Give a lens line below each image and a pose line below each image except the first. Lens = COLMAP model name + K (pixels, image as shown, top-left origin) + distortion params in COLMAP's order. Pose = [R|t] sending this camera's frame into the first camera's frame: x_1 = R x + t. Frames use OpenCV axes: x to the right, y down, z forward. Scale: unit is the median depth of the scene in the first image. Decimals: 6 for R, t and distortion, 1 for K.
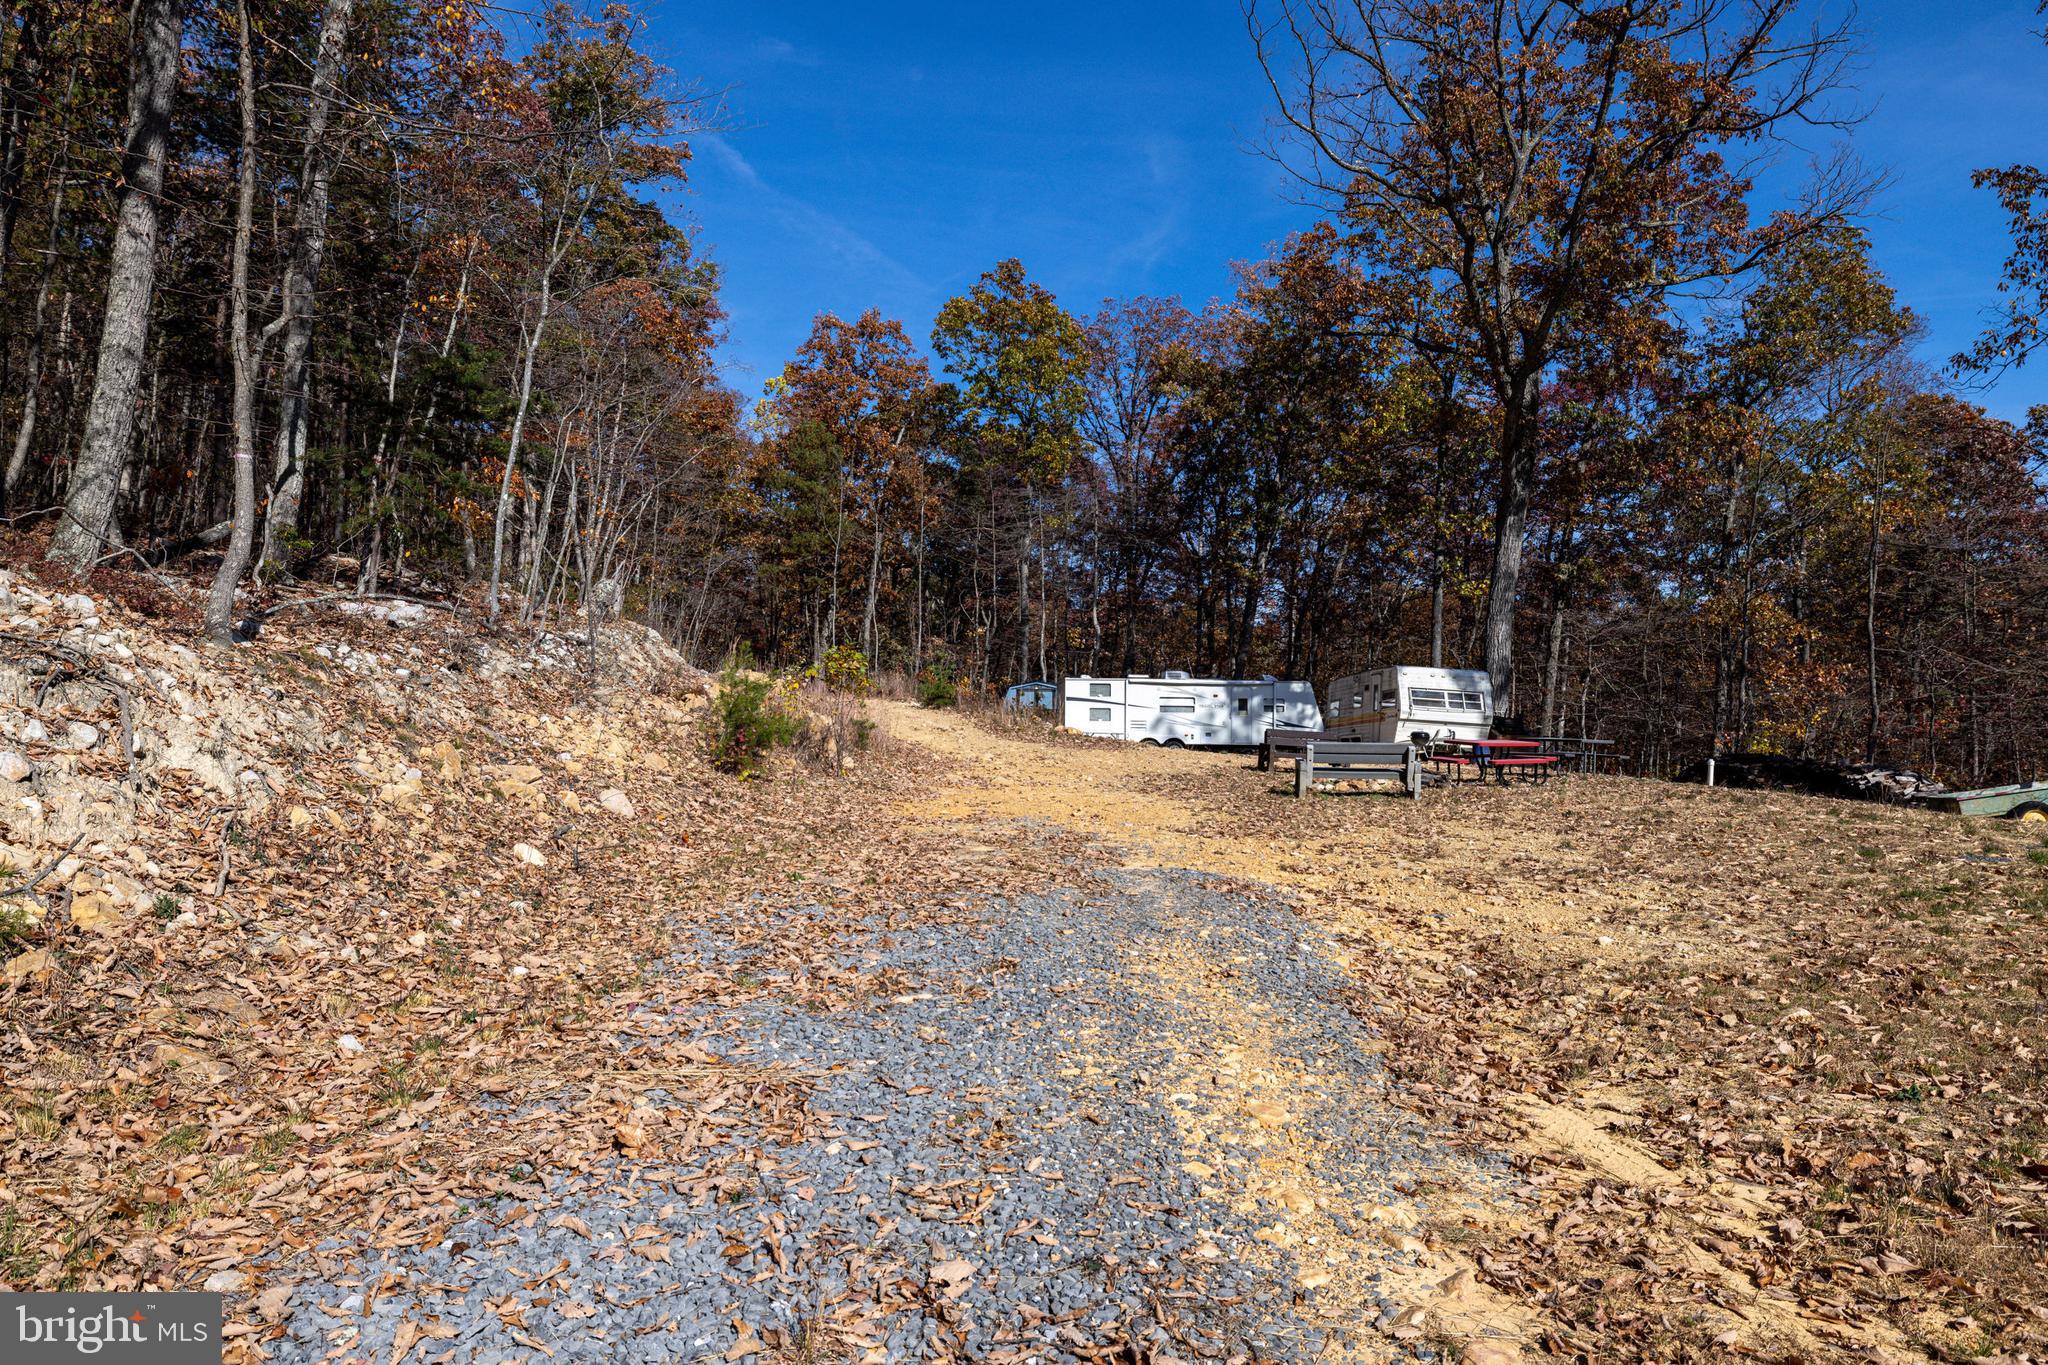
lens RADIAL K [[1241.5, 0, 1024.0], [0, 1241.5, 682.5], [0, 0, 1]] dist [-0.002448, -0.000528]
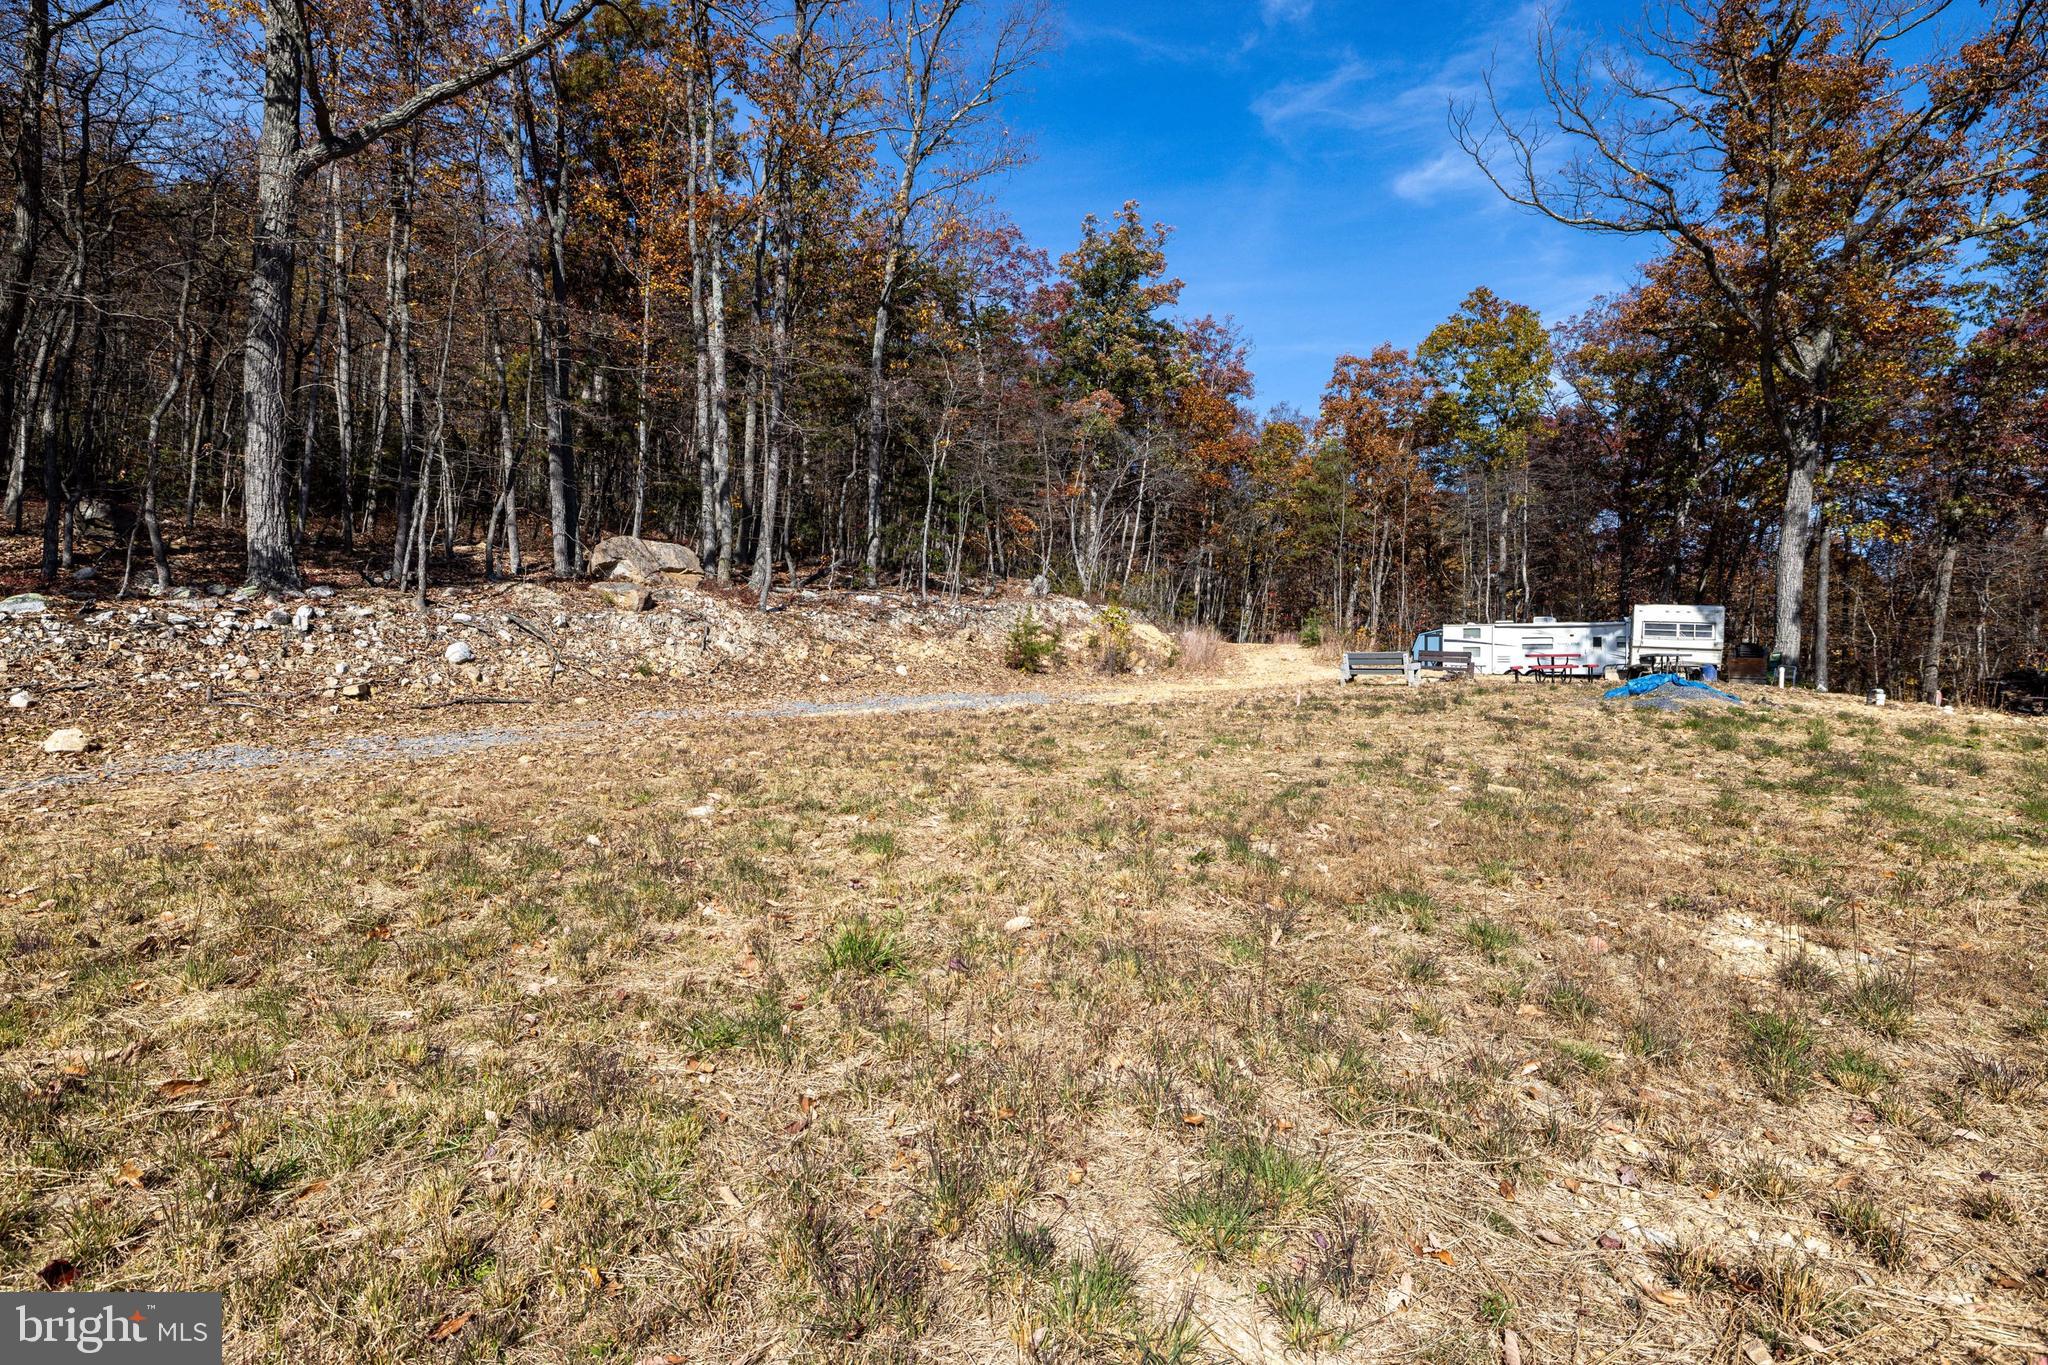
lens RADIAL K [[1020.9, 0, 1042.4], [0, 1020.9, 678.6], [0, 0, 1]] dist [0.002464, -0.012566]
pose [[0.841700, -0.004374, -0.539927, 0.262280], [0.021557, 0.999442, 0.025510, 0.016904], [0.539514, -0.033111, 0.841325, -0.151362]]
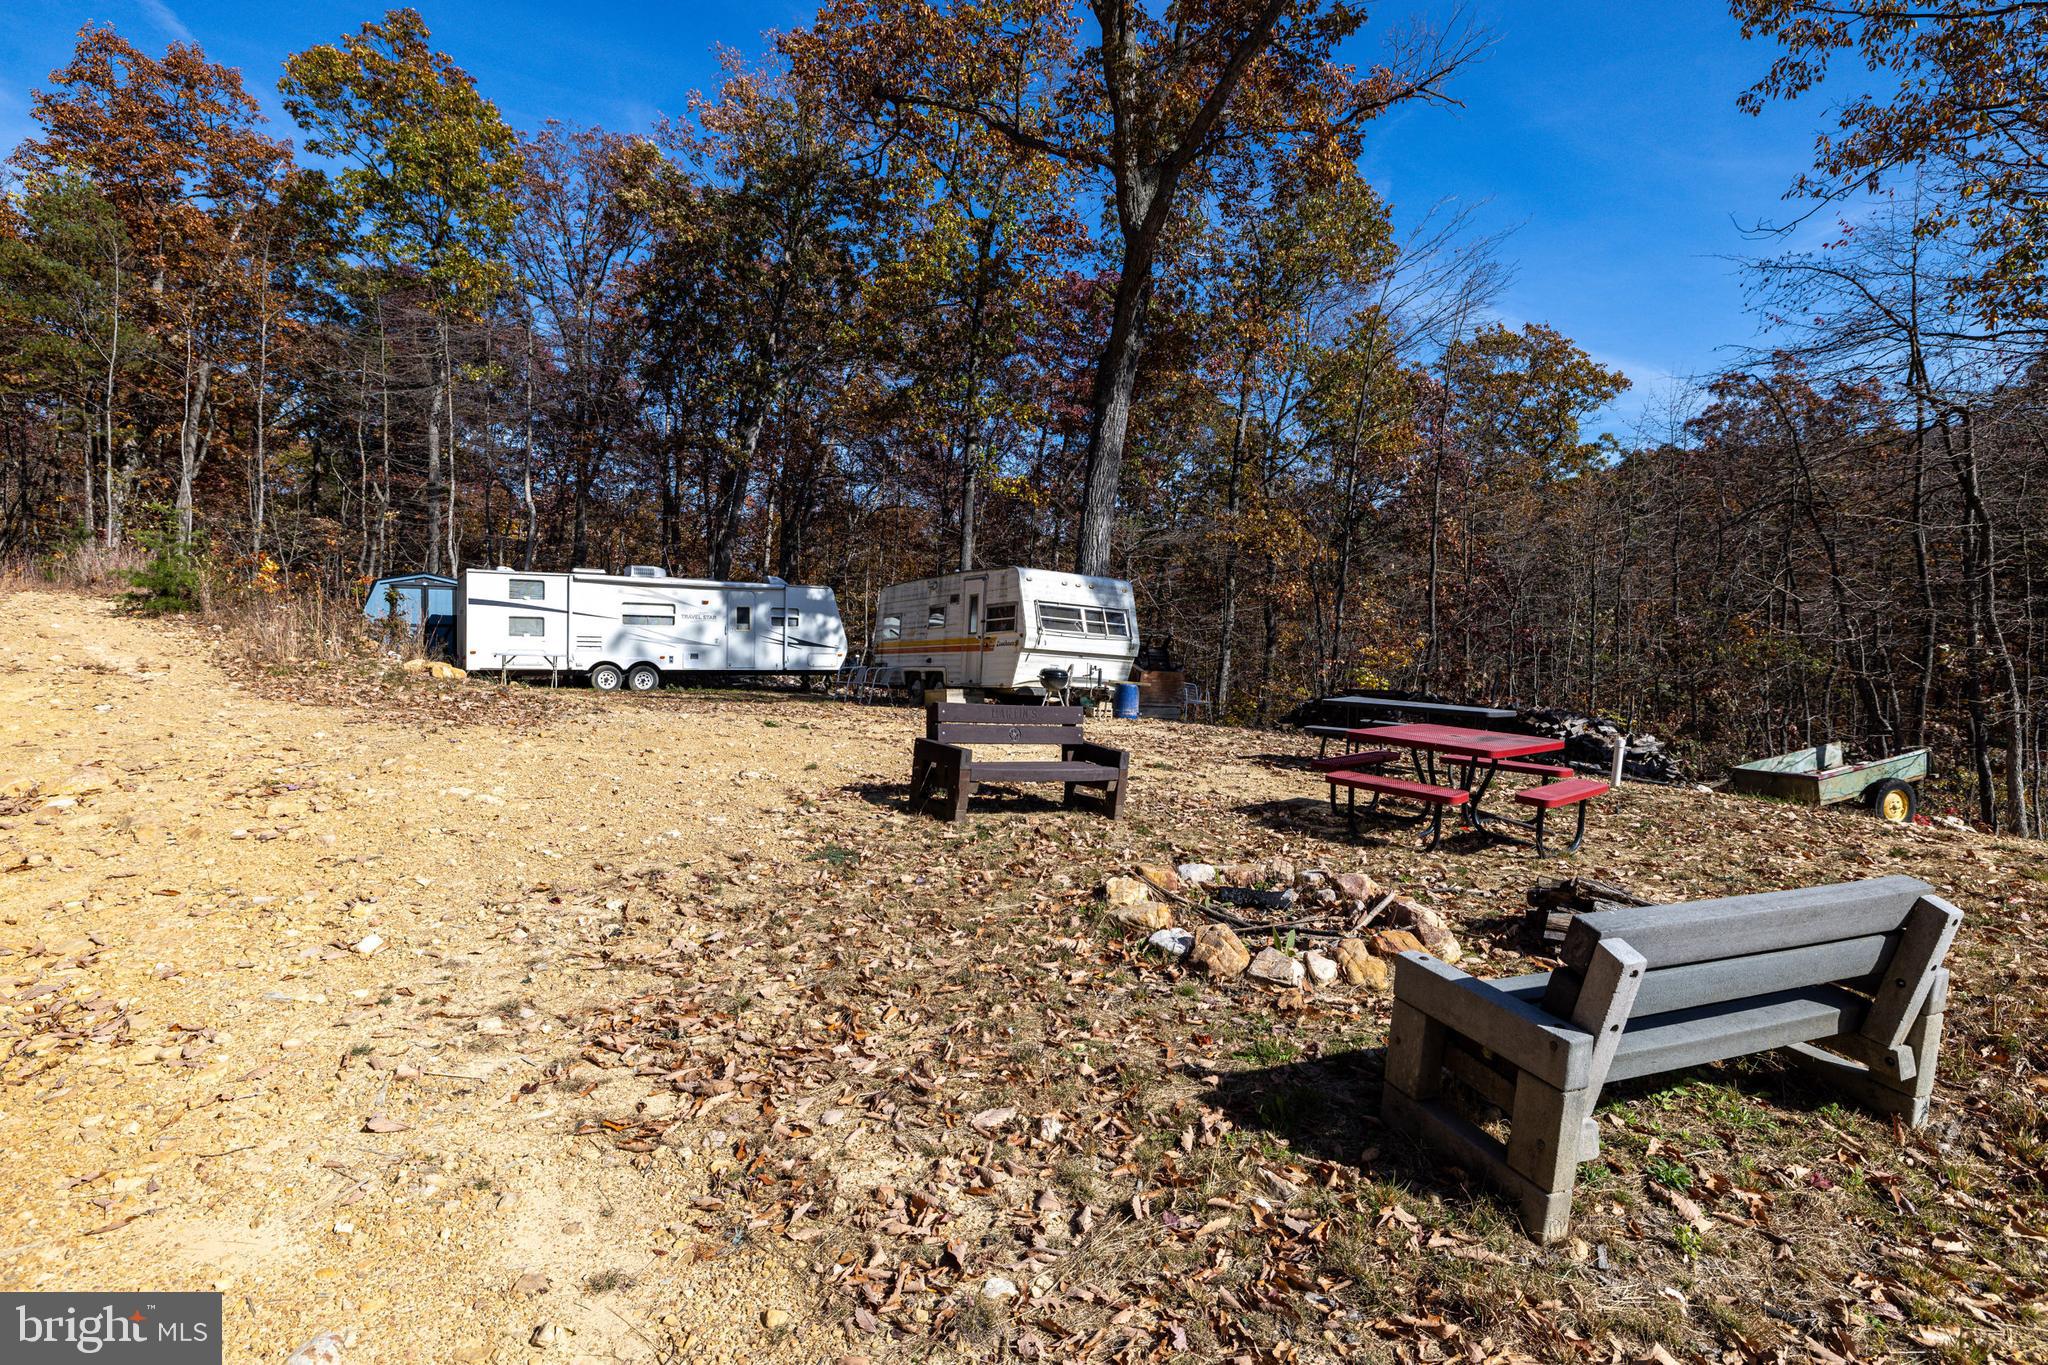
lens RADIAL K [[1020.9, 0, 1042.4], [0, 1020.9, 678.6], [0, 0, 1]] dist [0.002464, -0.012566]
pose [[0.875432, -0.011308, 0.483209, 0.038665], [-0.031094, 0.996338, 0.079649, 0.001543], [-0.482340, -0.084752, 0.871875, 0.386631]]
